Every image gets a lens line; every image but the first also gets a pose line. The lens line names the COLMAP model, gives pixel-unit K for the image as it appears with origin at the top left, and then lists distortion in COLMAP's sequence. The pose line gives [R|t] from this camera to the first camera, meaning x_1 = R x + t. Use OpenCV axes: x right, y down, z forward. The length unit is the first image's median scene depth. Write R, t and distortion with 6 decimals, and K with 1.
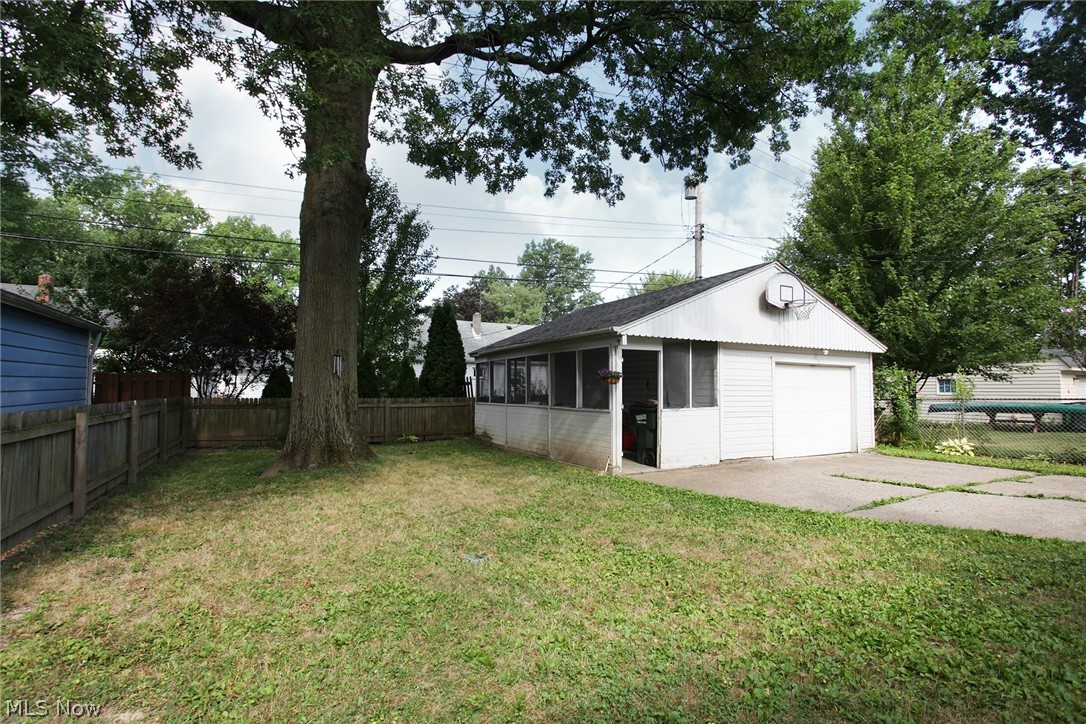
lens RADIAL K [[532.4, 0, 544.3], [0, 532.4, 359.5], [0, 0, 1]] dist [-0.068144, 0.030309]
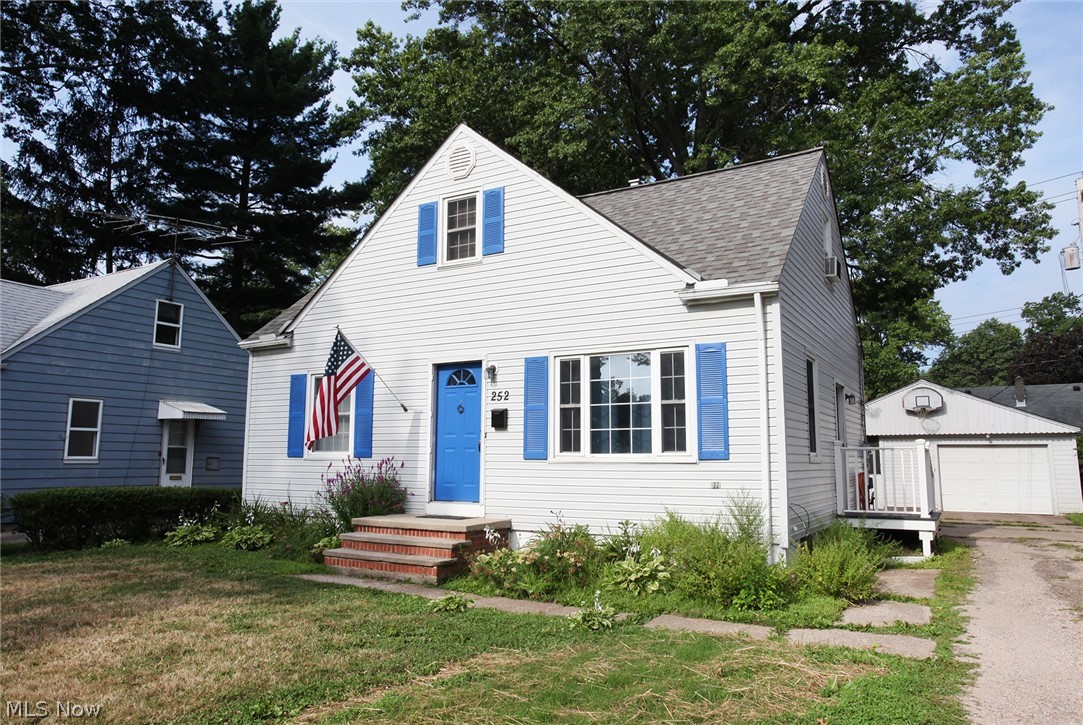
lens RADIAL K [[751.1, 0, 541.5], [0, 751.1, 362.5], [0, 0, 1]] dist [-0.002793, -0.001301]
pose [[0.545427, -0.116795, -0.829981, 1.561688], [0.045824, 0.992918, -0.109611, -0.043810], [0.836905, 0.021752, 0.546916, -1.067196]]
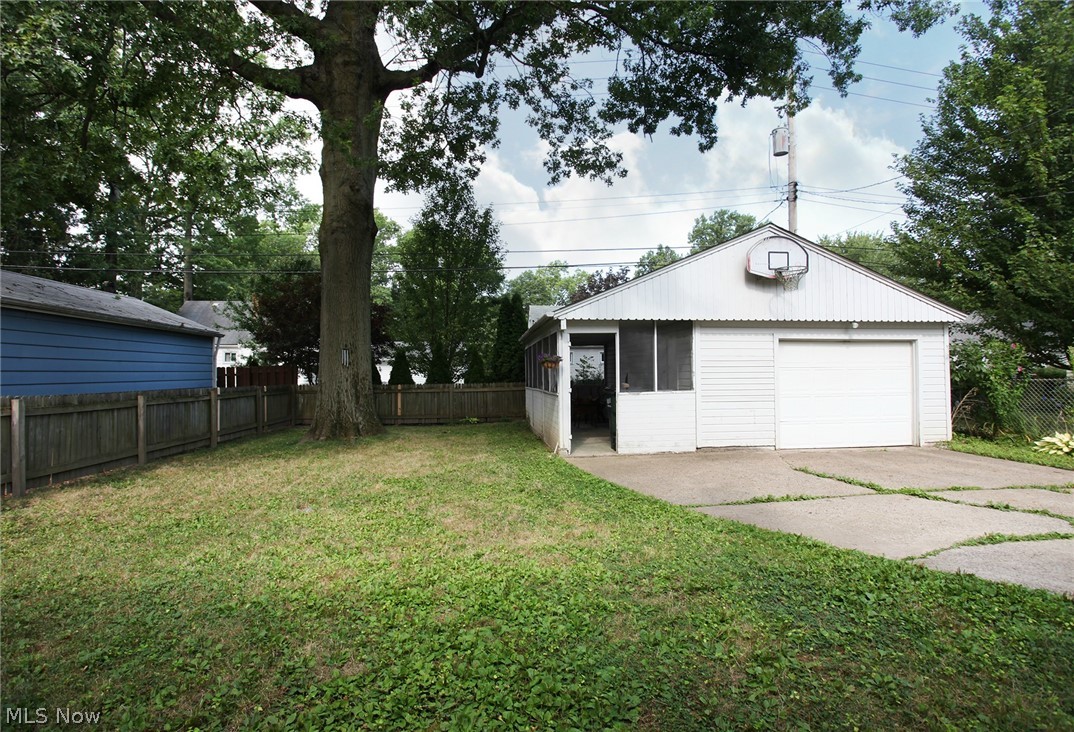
lens RADIAL K [[537.4, 0, 523.4], [0, 537.4, 365.7], [0, 0, 1]] dist [-0.060764, 0.025371]
pose [[0.923386, -0.020848, -0.383307, 0.370093], [0.036089, 0.998816, 0.032612, 0.004559], [0.382173, -0.043947, 0.923045, 0.016997]]
